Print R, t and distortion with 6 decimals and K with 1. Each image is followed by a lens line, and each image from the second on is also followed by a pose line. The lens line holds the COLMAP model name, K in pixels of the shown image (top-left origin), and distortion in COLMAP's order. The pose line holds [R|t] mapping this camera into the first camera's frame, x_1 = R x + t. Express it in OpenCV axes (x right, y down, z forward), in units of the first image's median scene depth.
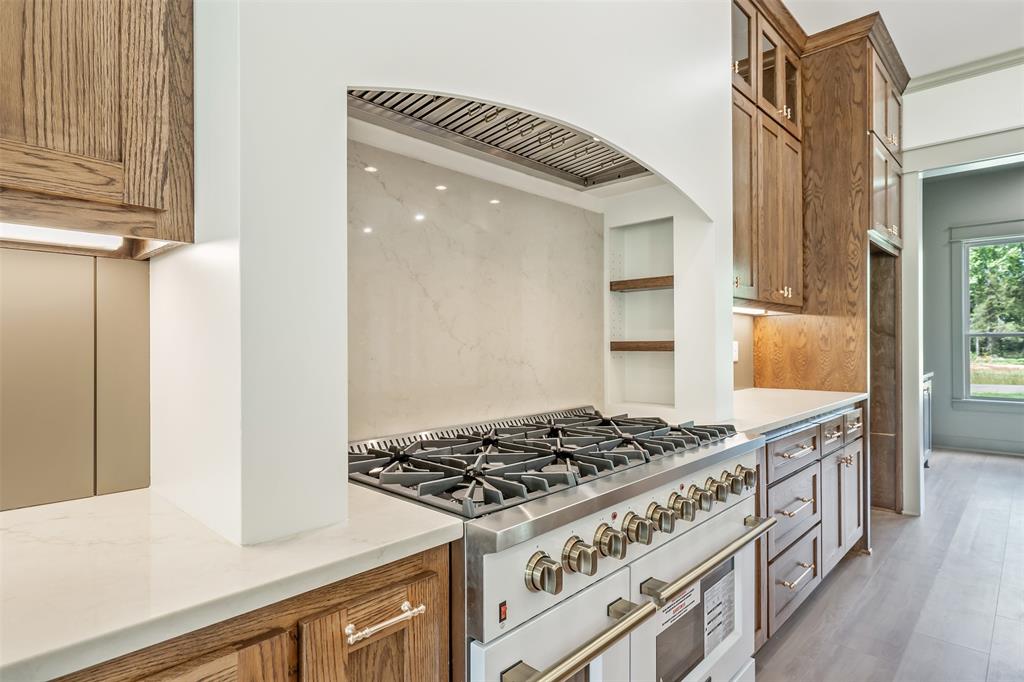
lens RADIAL K [[554.1, 0, 516.7], [0, 554.1, 340.4], [0, 0, 1]] dist [0.018546, -0.000105]
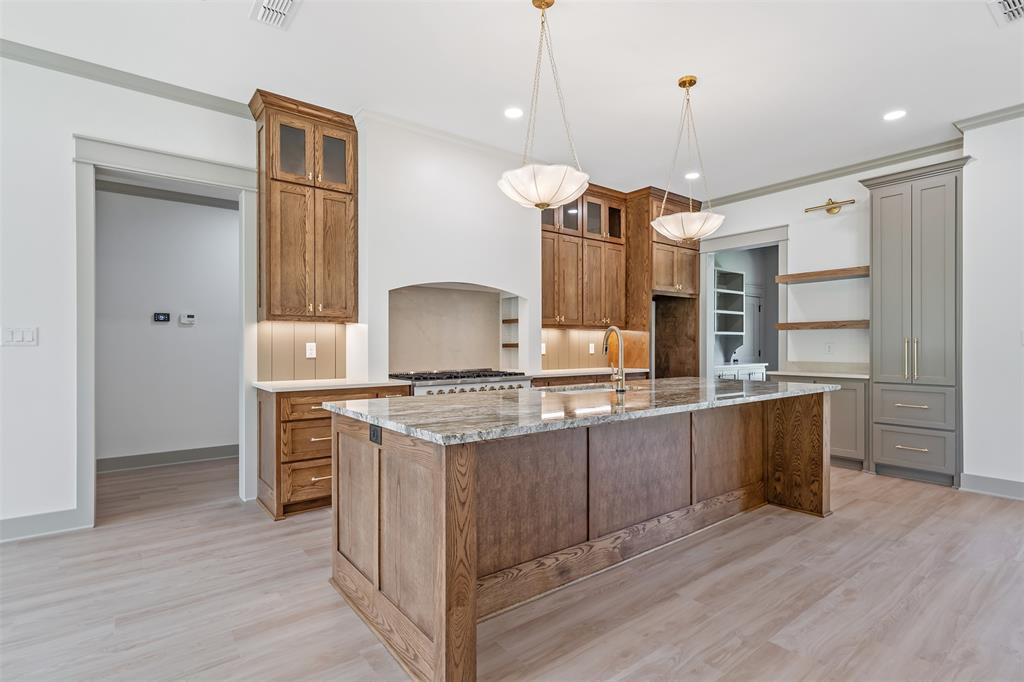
lens RADIAL K [[506.0, 0, 510.5], [0, 506.0, 343.8], [0, 0, 1]] dist [0.016897, 0.000055]
pose [[0.986652, 0.001408, -0.162835, 0.577924], [-0.001188, 0.999998, 0.001446, -0.000864], [0.162837, -0.001233, 0.986652, -1.250513]]
